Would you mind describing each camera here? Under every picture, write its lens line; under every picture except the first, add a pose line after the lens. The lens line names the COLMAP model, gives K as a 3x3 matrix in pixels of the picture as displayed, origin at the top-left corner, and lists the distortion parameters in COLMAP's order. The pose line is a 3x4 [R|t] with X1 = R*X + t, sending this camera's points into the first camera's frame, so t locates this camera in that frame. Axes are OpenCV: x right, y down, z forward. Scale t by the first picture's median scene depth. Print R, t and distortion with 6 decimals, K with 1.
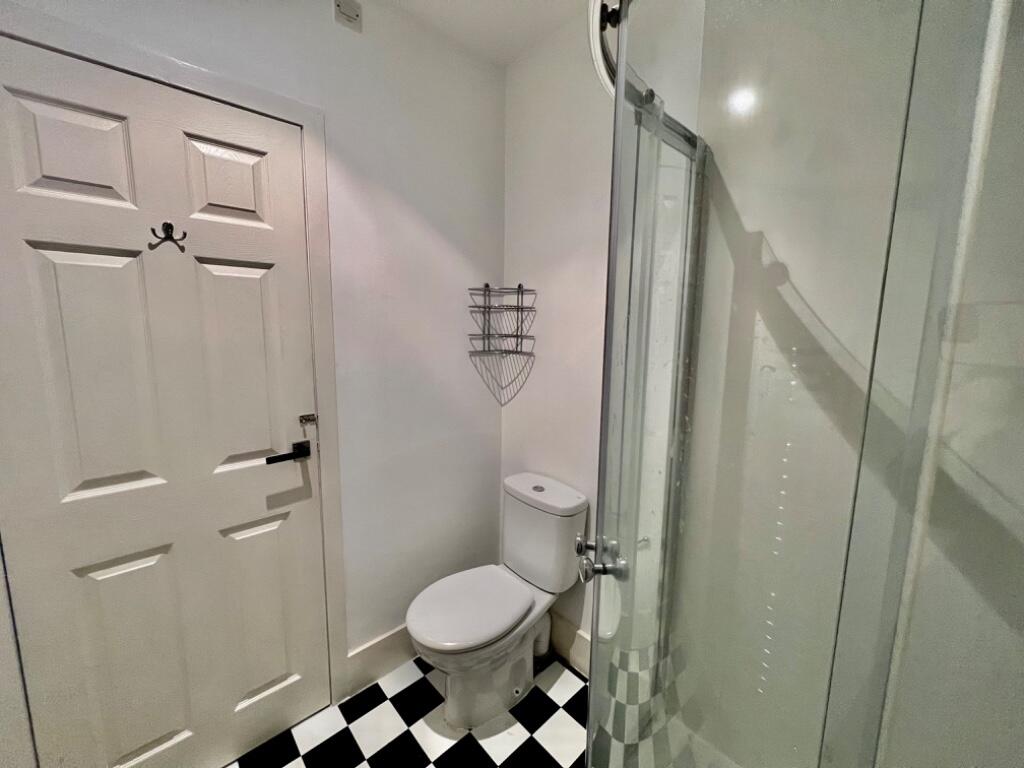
lens RADIAL K [[409.8, 0, 511.4], [0, 409.8, 386.4], [0, 0, 1]] dist [-0.002214, -0.000044]
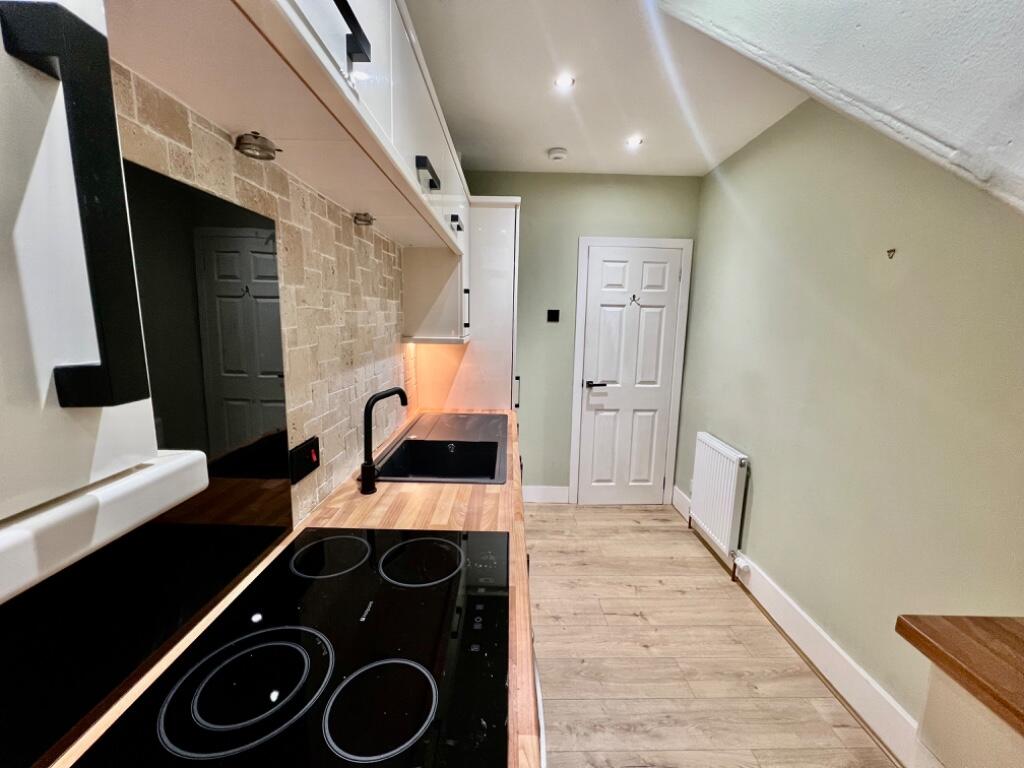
lens RADIAL K [[409.8, 0, 514.0], [0, 409.8, 378.7], [0, 0, 1]] dist [-0.002214, -0.000044]
pose [[0.740471, 0.097299, -0.665008, 0.476430], [-0.094037, 0.994731, 0.040833, 0.140968], [0.665477, 0.032300, 0.745719, -1.599155]]
